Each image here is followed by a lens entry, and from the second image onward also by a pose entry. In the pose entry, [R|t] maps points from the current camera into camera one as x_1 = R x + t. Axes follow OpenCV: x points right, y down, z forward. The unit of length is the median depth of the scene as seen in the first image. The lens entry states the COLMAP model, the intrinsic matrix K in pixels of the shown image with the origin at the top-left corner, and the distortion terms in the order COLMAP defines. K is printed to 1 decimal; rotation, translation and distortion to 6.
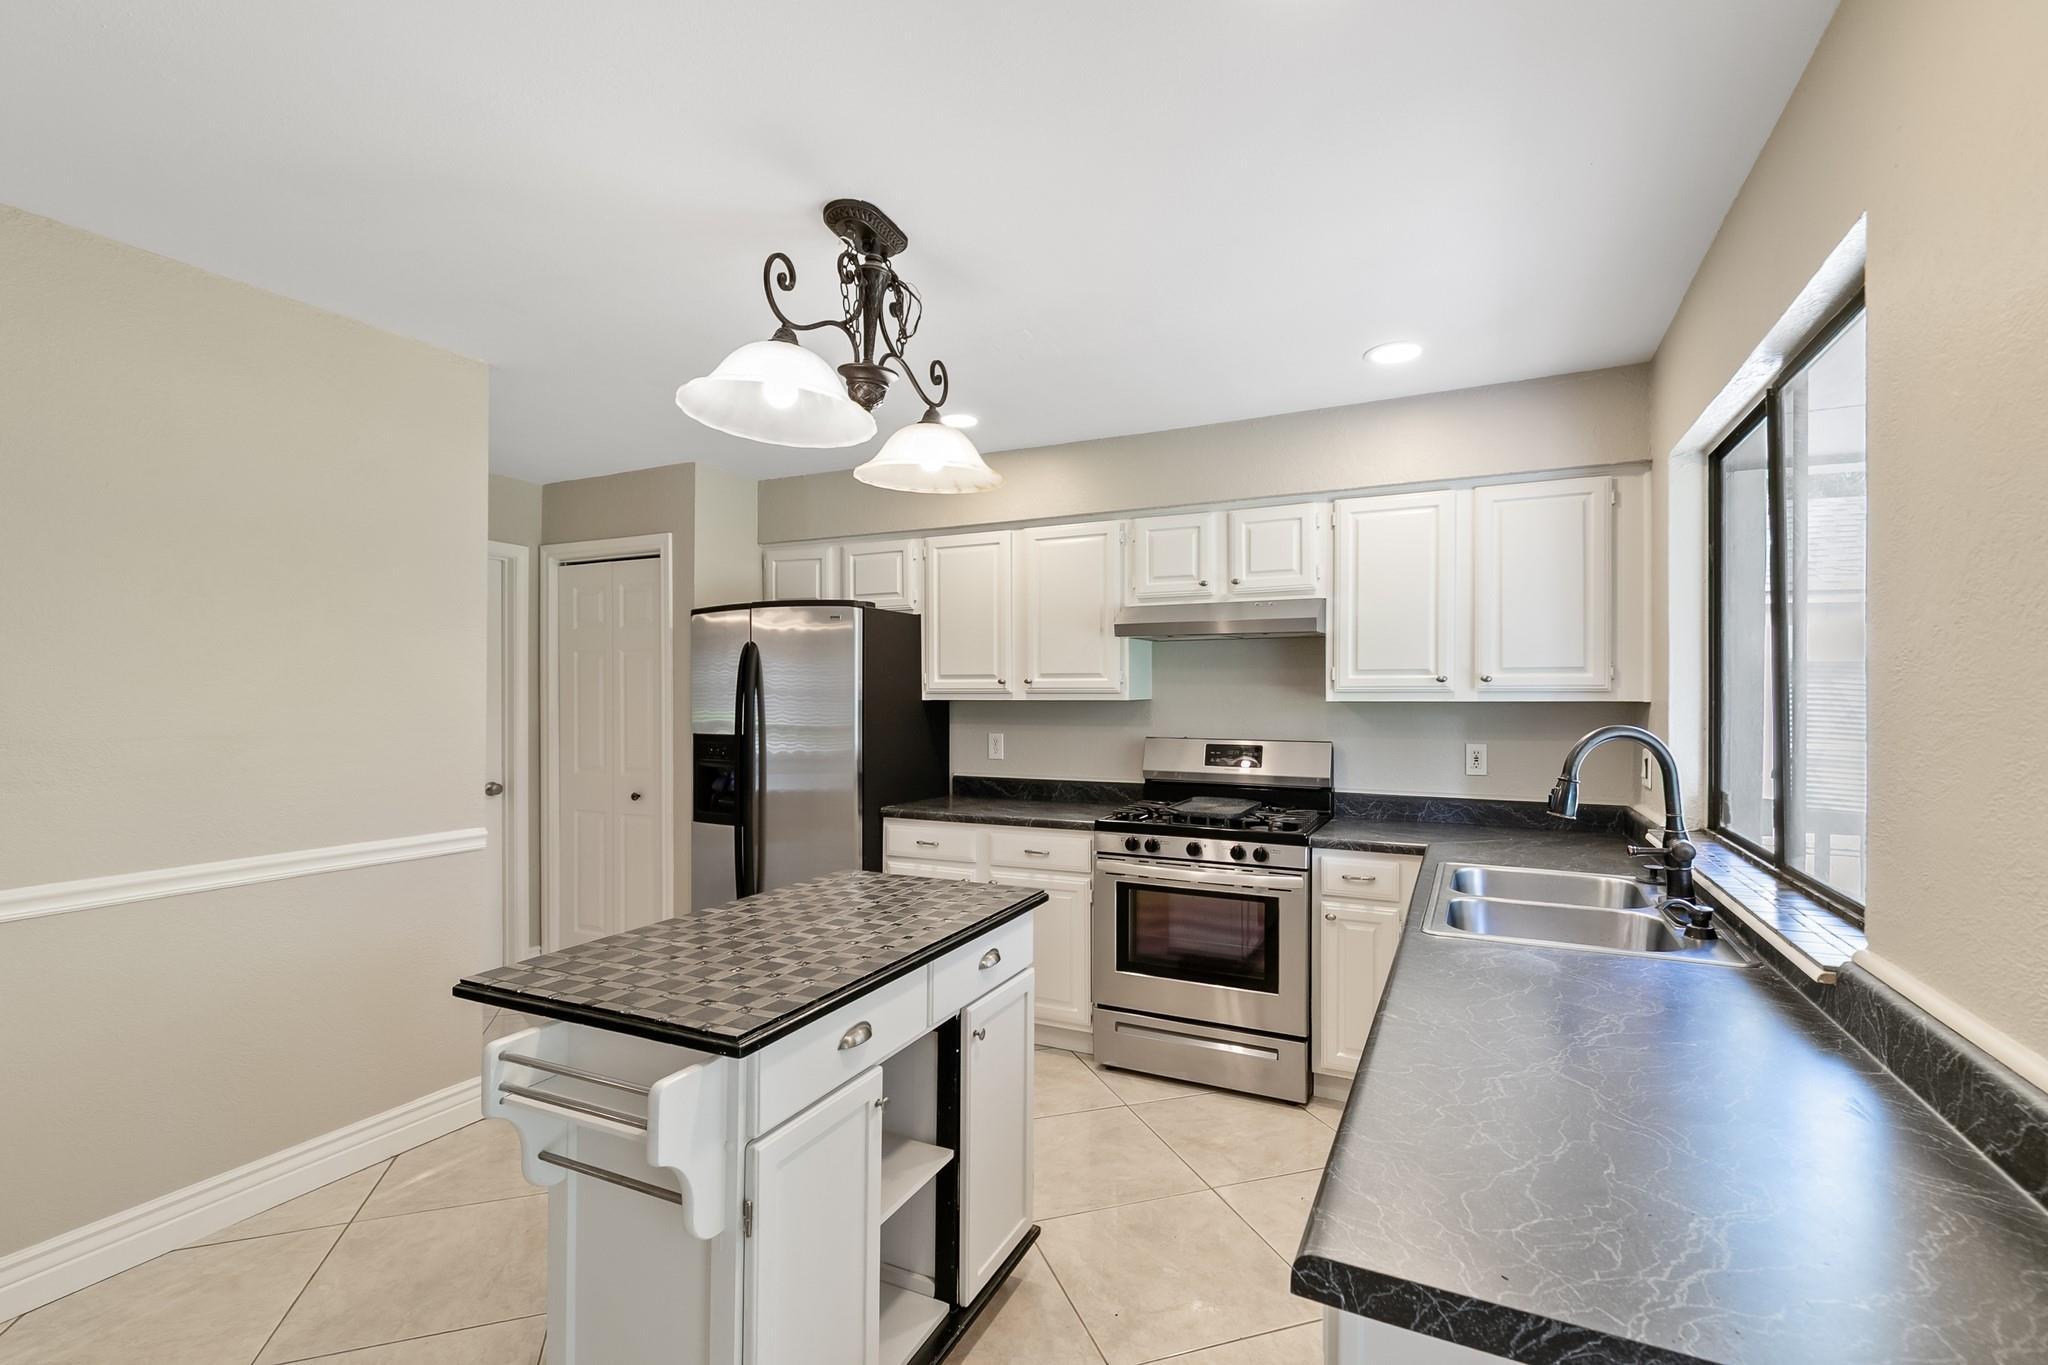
lens RADIAL K [[944.3, 0, 1003.9], [0, 944.3, 686.8], [0, 0, 1]] dist [0.004461, -0.001464]
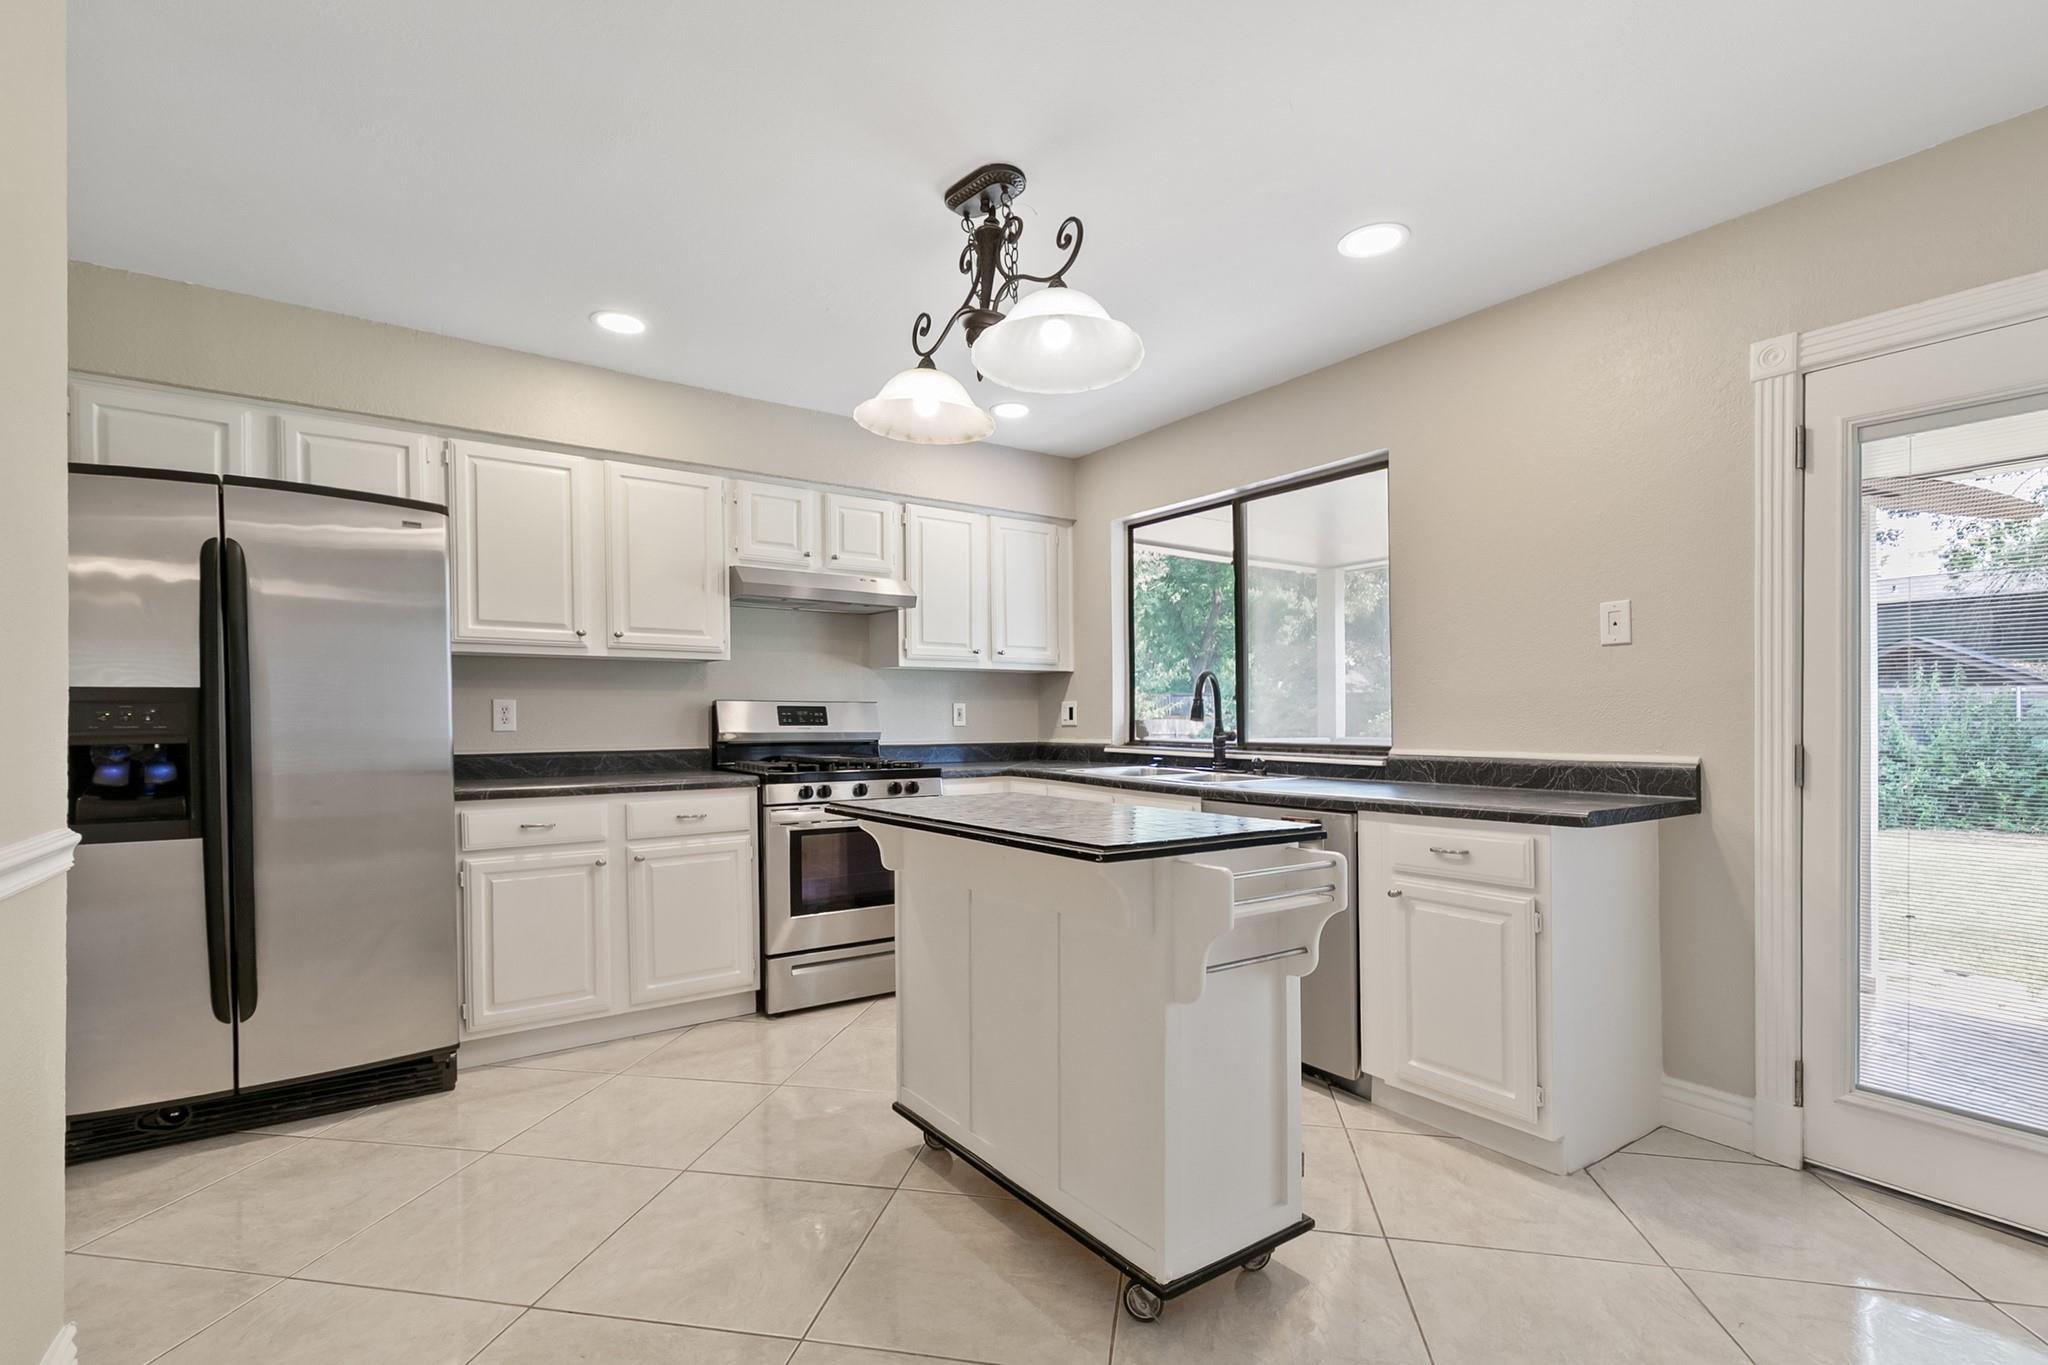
lens RADIAL K [[944.3, 0, 1018.0], [0, 944.3, 719.3], [0, 0, 1]] dist [0.004461, -0.001464]
pose [[0.467946, -0.002638, 0.883753, -0.642096], [-0.005946, 0.999964, 0.006133, 0.072536], [-0.883737, -0.008125, 0.467913, 0.283200]]
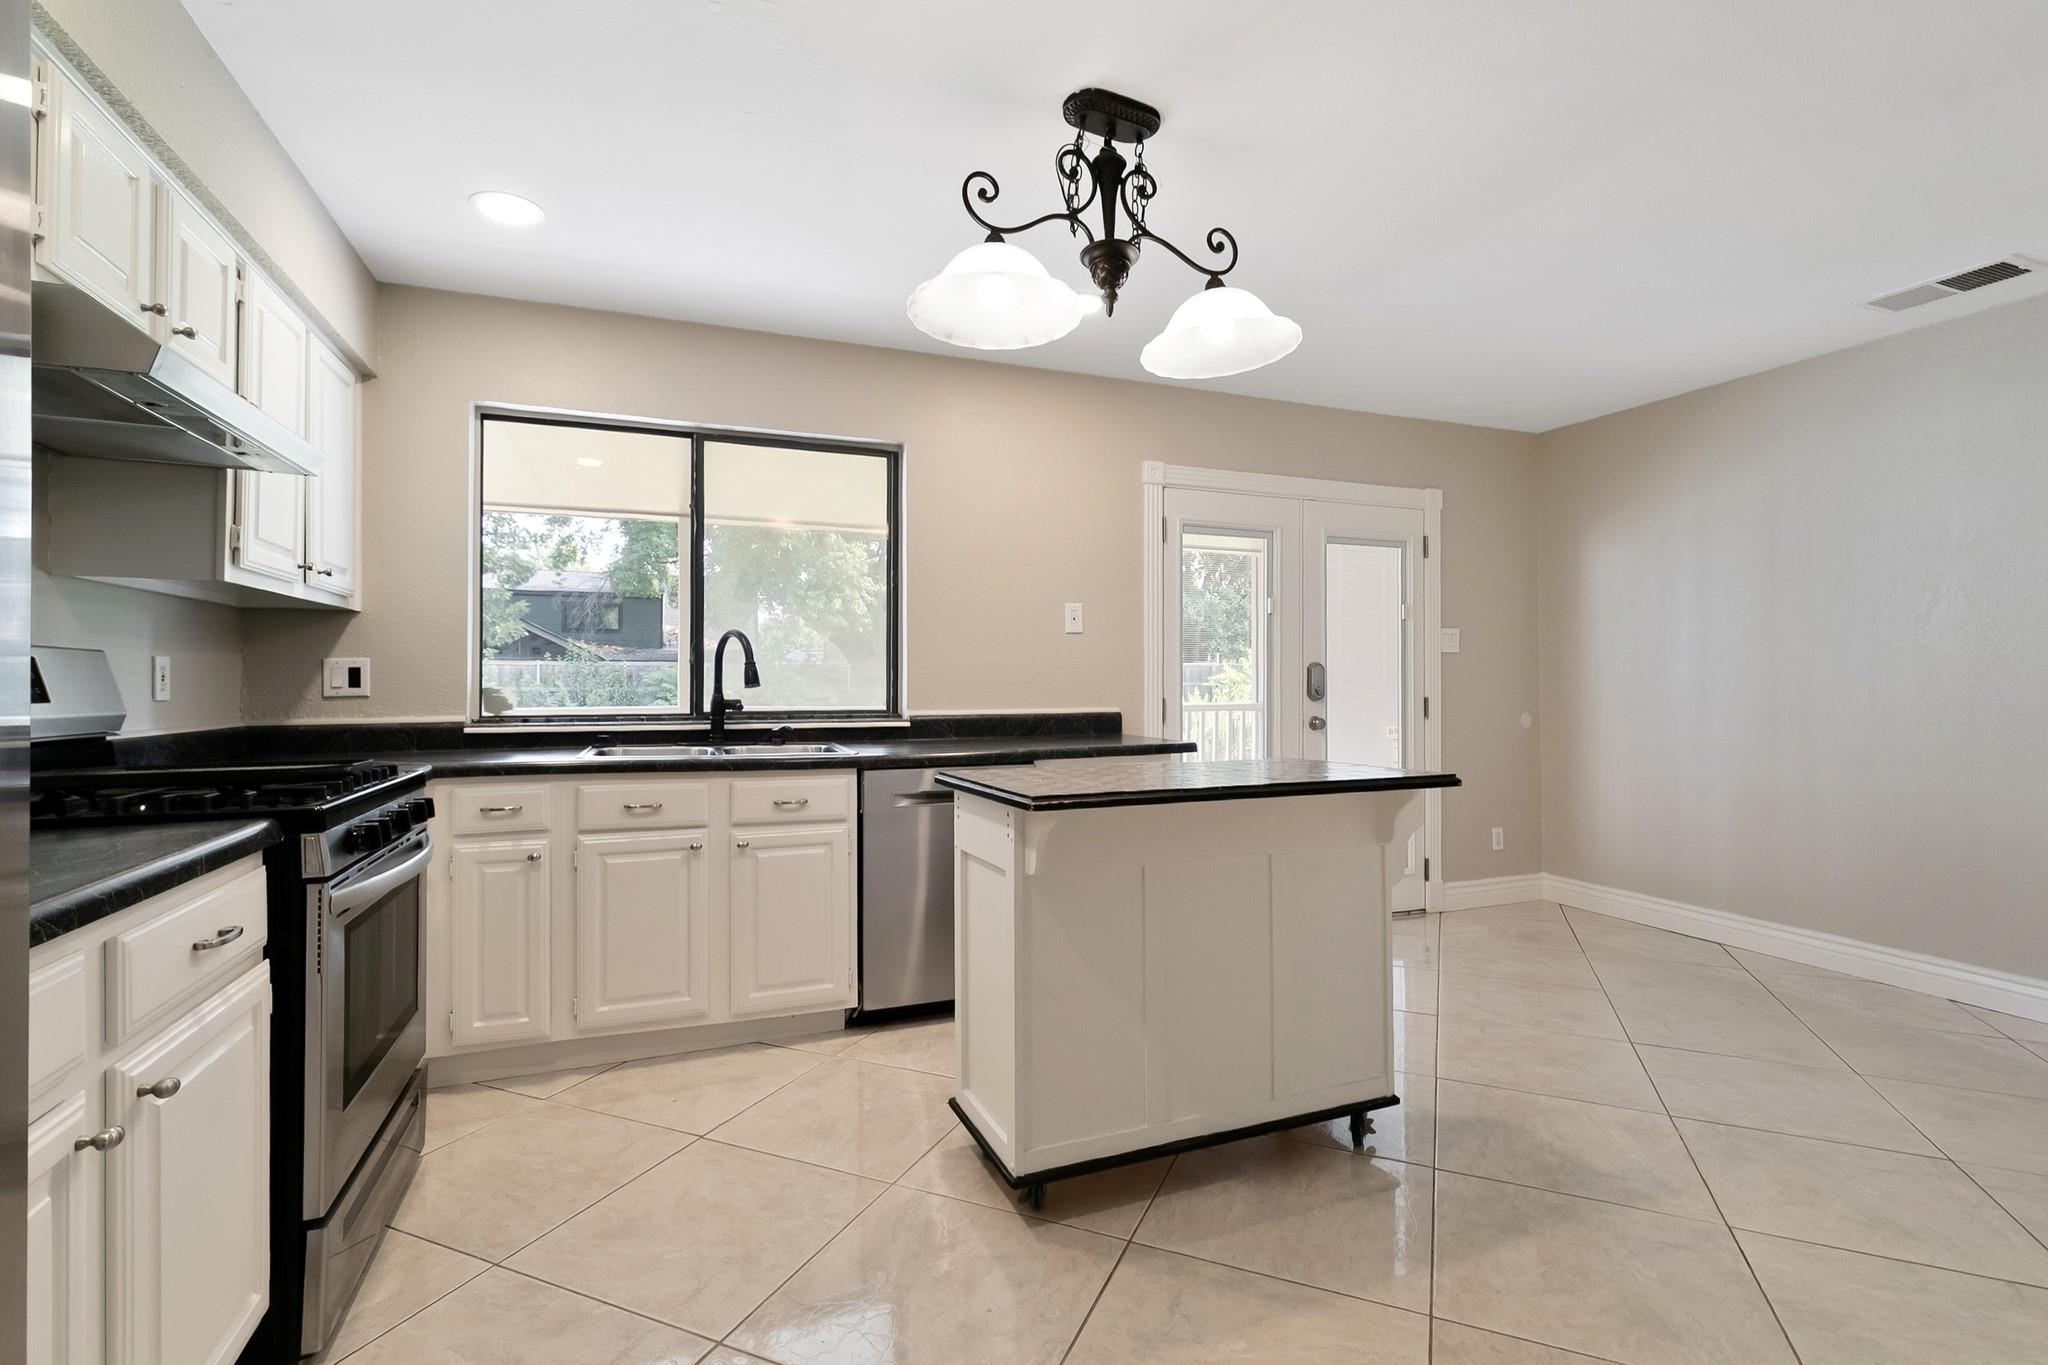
lens RADIAL K [[944.3, 0, 1016.8], [0, 944.3, 671.2], [0, 0, 1]] dist [0.004461, -0.001464]
pose [[-0.754034, 0.009323, 0.656769, -0.426168], [-0.003455, 0.999829, -0.018160, 0.080172], [-0.656826, -0.015963, -0.753873, 1.098744]]
